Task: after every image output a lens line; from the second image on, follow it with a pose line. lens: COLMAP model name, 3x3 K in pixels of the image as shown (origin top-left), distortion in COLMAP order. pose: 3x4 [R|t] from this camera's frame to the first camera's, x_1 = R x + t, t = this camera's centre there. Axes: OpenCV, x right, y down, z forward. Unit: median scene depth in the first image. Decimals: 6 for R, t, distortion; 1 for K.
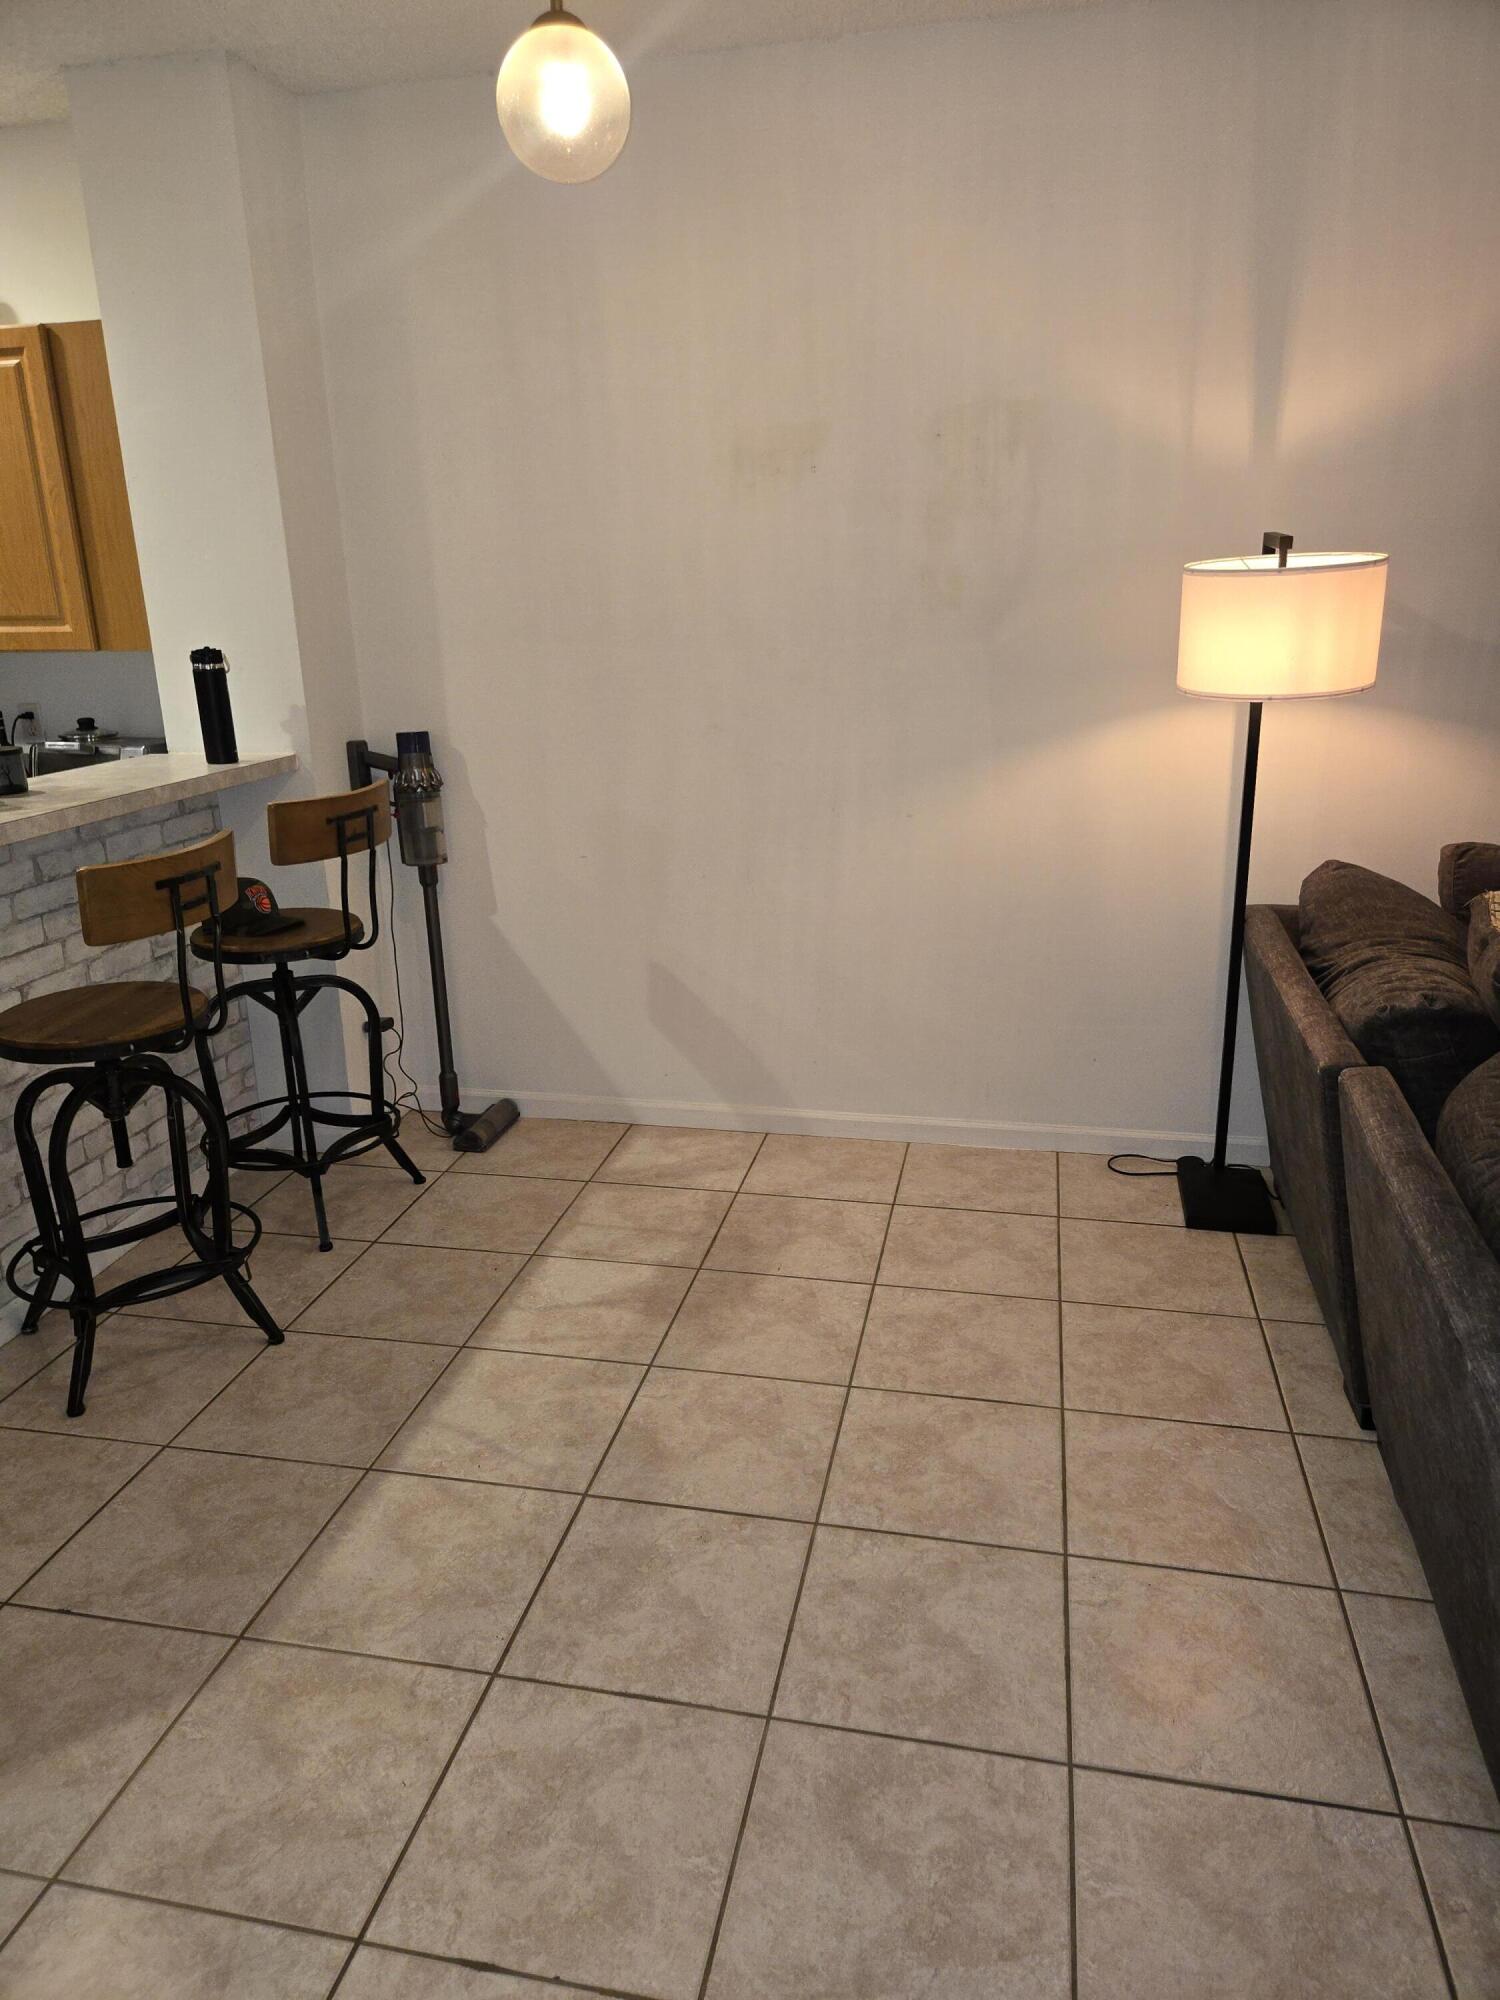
lens RADIAL K [[1317.2, 0, 752.3], [0, 1317.2, 989.5], [0, 0, 1]] dist [0.055438, -0.042839]
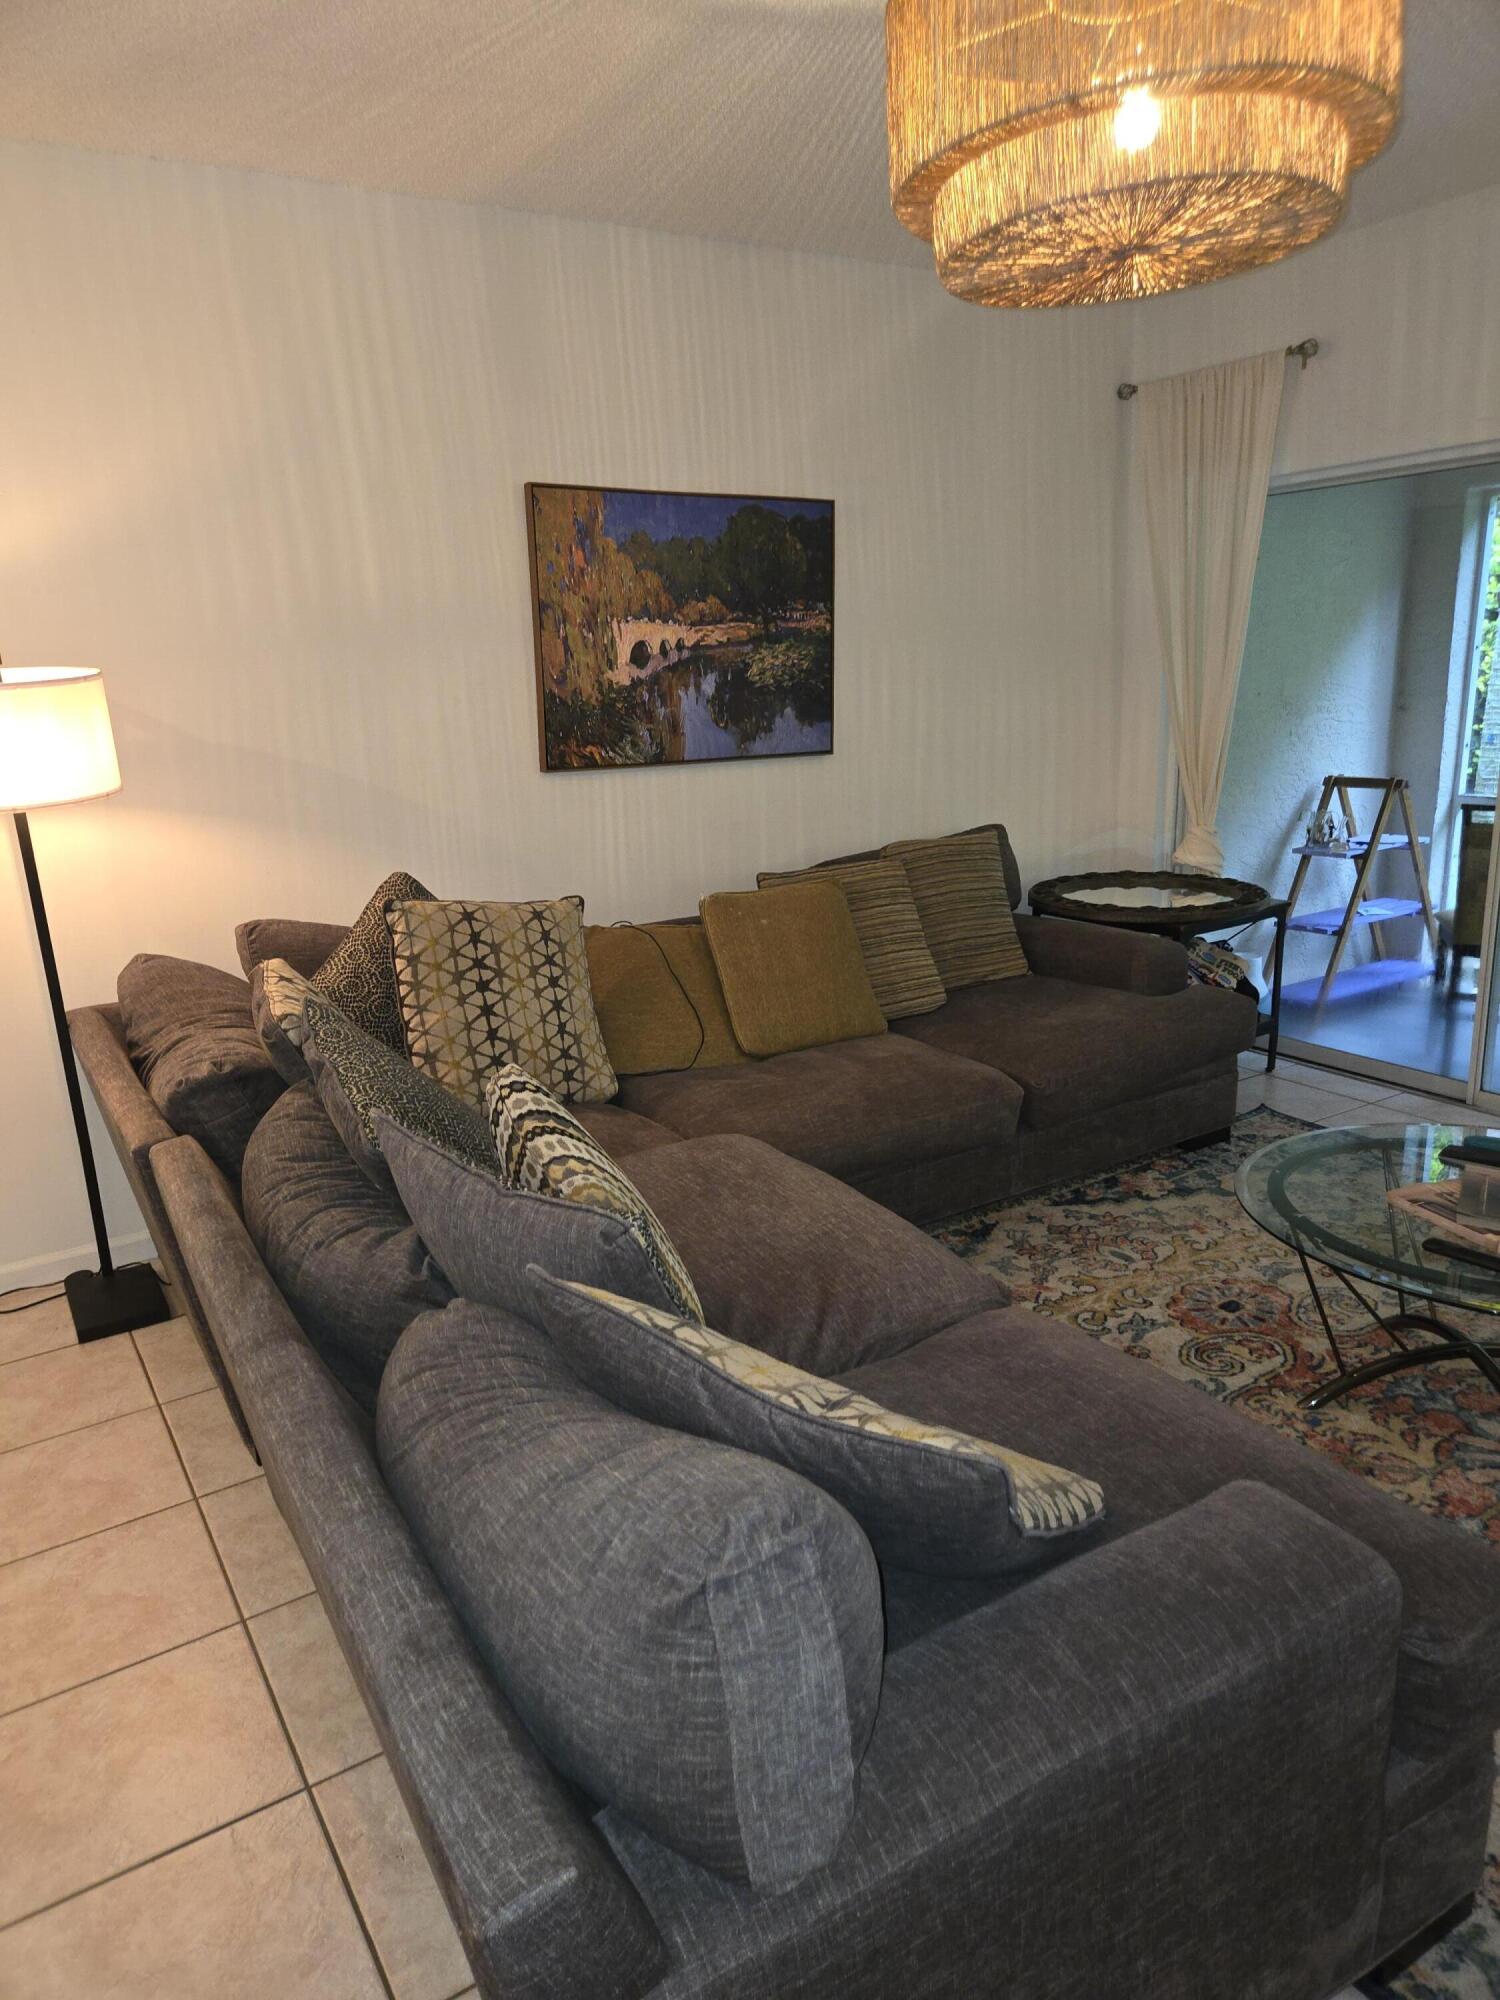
lens RADIAL K [[1318.9, 0, 746.7], [0, 1318.9, 1005.9], [0, 0, 1]] dist [0.053807, -0.044591]
pose [[0.721071, -0.184956, 0.667719, 0.082070], [0.224887, 0.974012, 0.026943, 0.024153], [-0.655350, 0.130733, 0.743926, -0.097694]]
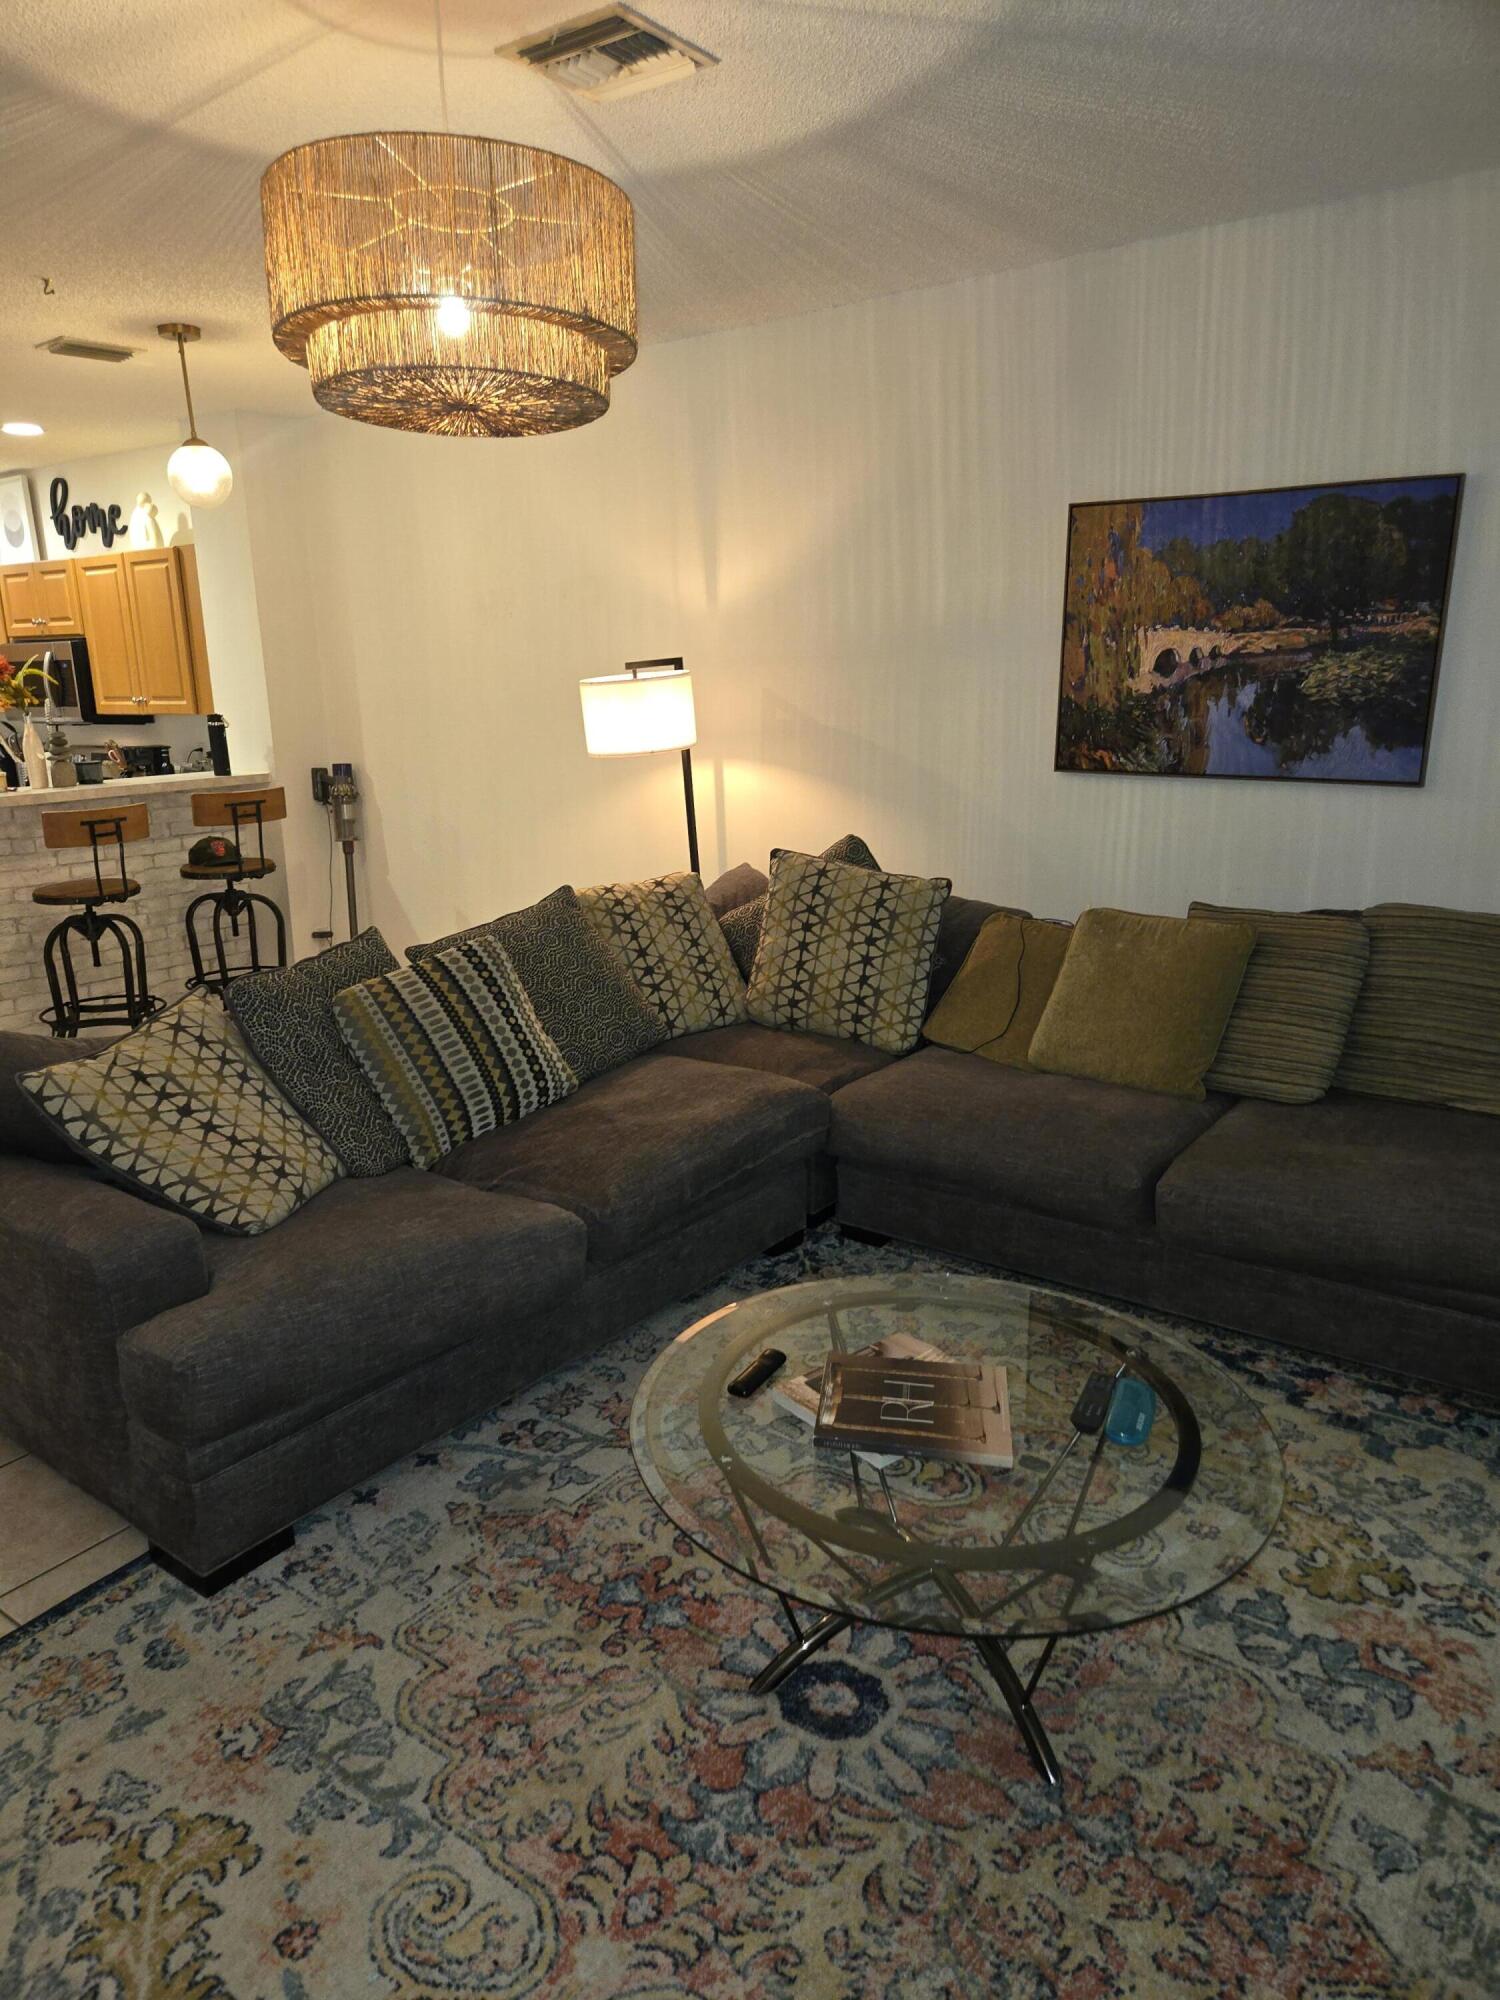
lens RADIAL K [[1318.9, 0, 746.7], [0, 1318.9, 1005.9], [0, 0, 1]] dist [0.053807, -0.044591]
pose [[0.912257, 0.101990, -0.396718, 1.217038], [-0.114685, 0.993367, -0.008339, 0.093934], [0.393236, 0.053105, 0.917903, -0.466503]]
